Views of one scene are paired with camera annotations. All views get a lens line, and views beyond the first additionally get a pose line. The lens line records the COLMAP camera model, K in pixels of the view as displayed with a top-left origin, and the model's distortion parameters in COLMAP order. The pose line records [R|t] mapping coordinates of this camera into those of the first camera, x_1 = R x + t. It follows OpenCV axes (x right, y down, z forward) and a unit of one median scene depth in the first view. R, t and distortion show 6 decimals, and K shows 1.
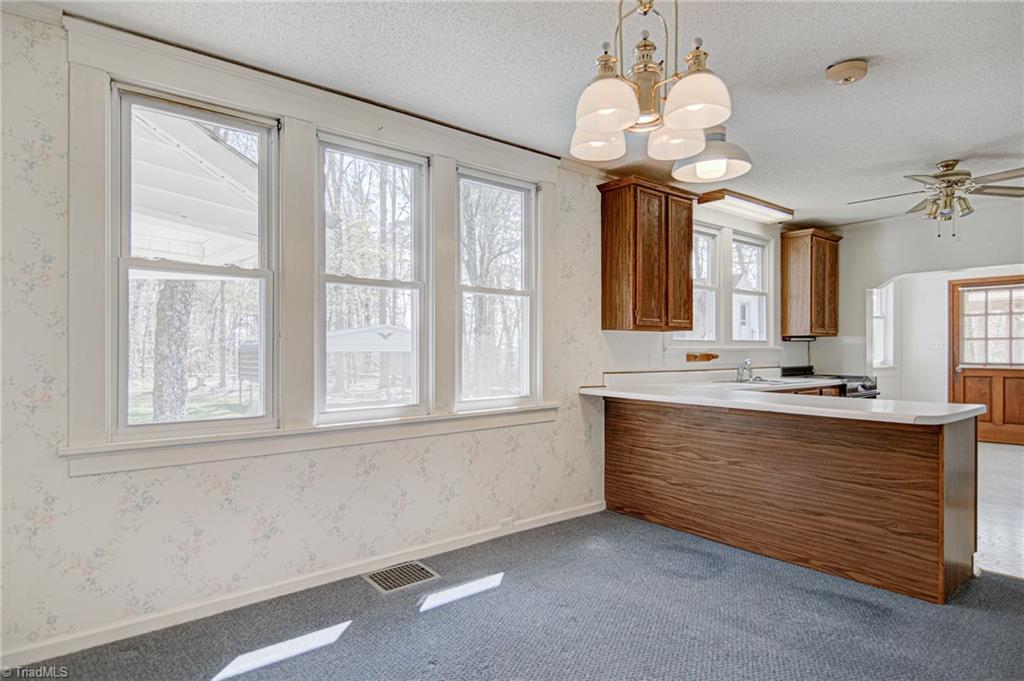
lens RADIAL K [[563.3, 0, 512.9], [0, 563.3, 345.7], [0, 0, 1]] dist [0.019411, -0.021296]
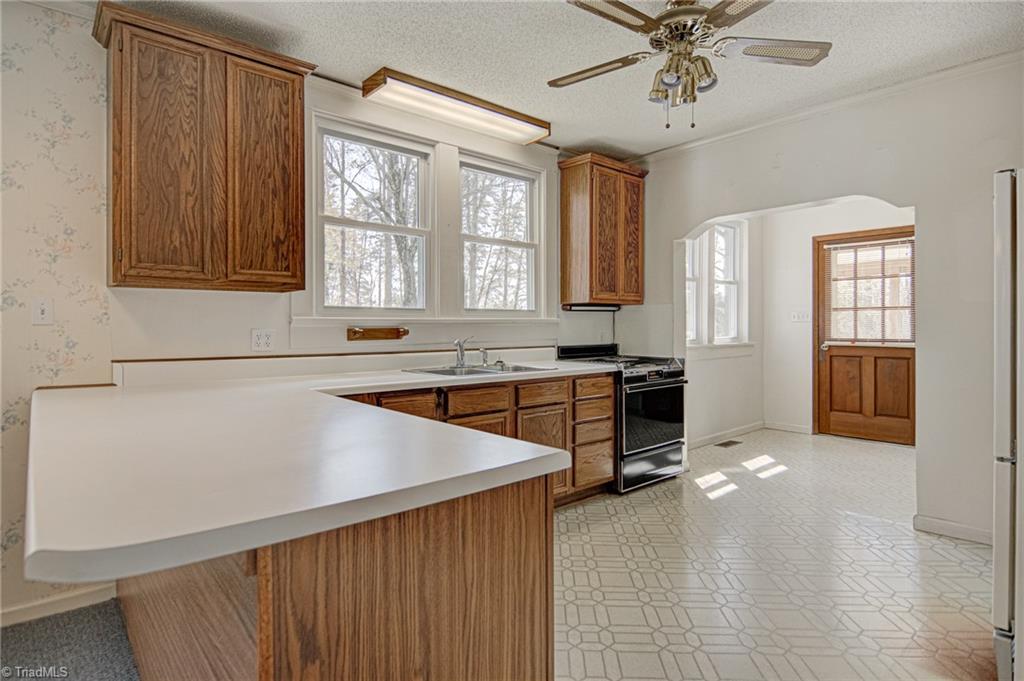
lens RADIAL K [[541.1, 0, 516.1], [0, 541.1, 326.0], [0, 0, 1]] dist [0.005224, -0.000176]
pose [[0.999152, -0.002750, 0.041070, 0.573012], [0.002455, 0.999971, 0.007232, 0.009442], [-0.041089, -0.007125, 0.999130, 0.445546]]
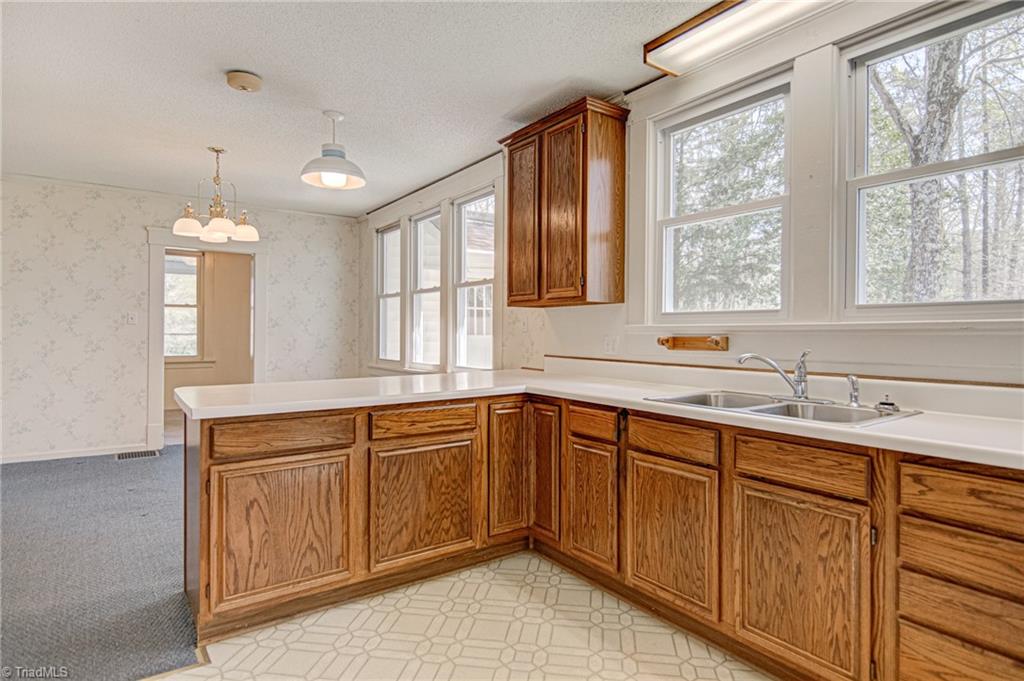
lens RADIAL K [[550.0, 0, 521.1], [0, 550.0, 333.4], [0, 0, 1]] dist [0.003274, -0.001330]
pose [[-0.052013, 0.002571, -0.998643, 1.079745], [0.003050, 0.999992, 0.002415, 0.011718], [0.998642, -0.002920, -0.052021, 1.047733]]
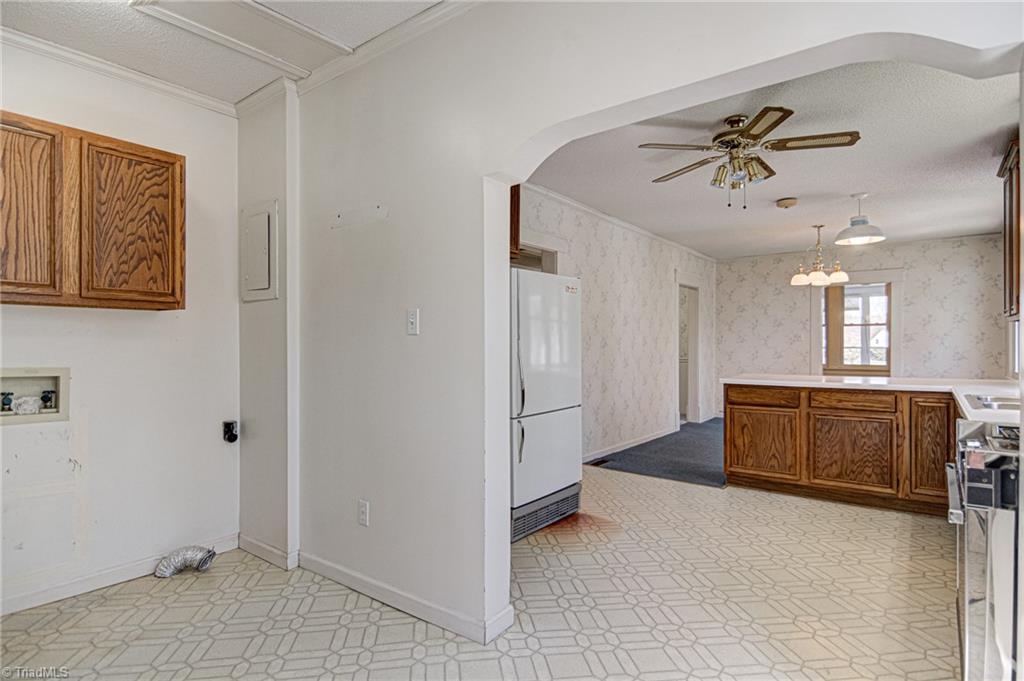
lens RADIAL K [[536.8, 0, 512.9], [0, 536.8, 346.5], [0, 0, 1]] dist [0.004232, 0.000048]
pose [[-0.972441, 0.002426, -0.233135, 1.277756], [0.003472, 0.999986, -0.004076, 0.015304], [0.233121, -0.004773, -0.972436, 1.699185]]
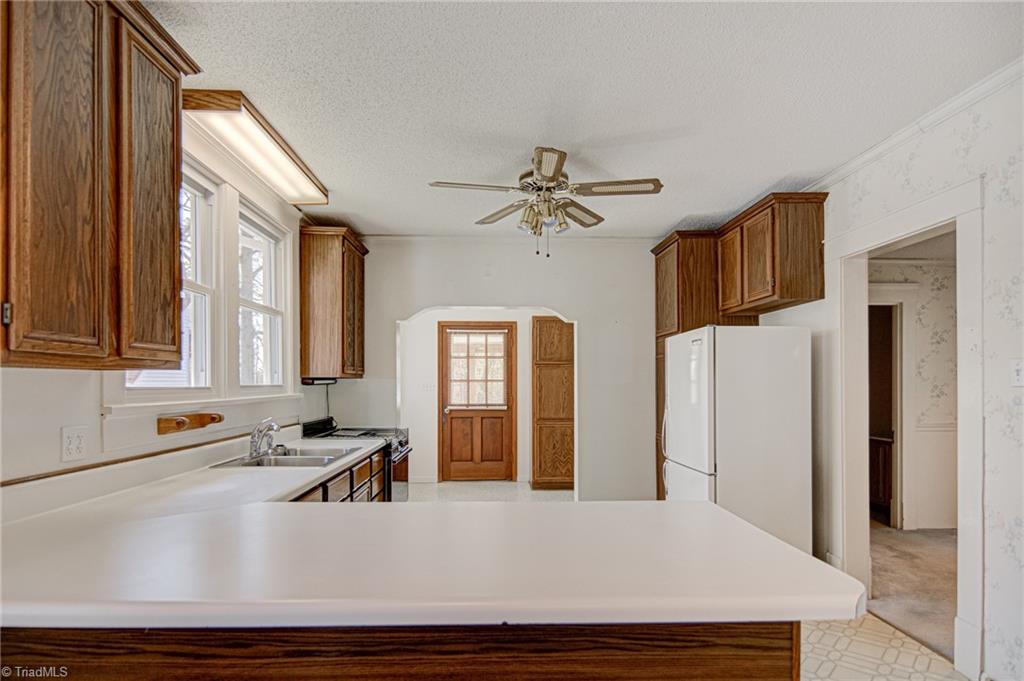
lens RADIAL K [[551.1, 0, 511.1], [0, 551.1, 384.5], [0, 0, 1]] dist [0.001271, -0.000876]
pose [[0.600365, -0.001527, 0.799725, 0.139849], [-0.006483, 0.999956, 0.006776, -0.021866], [-0.799700, -0.009253, 0.600329, 0.584224]]
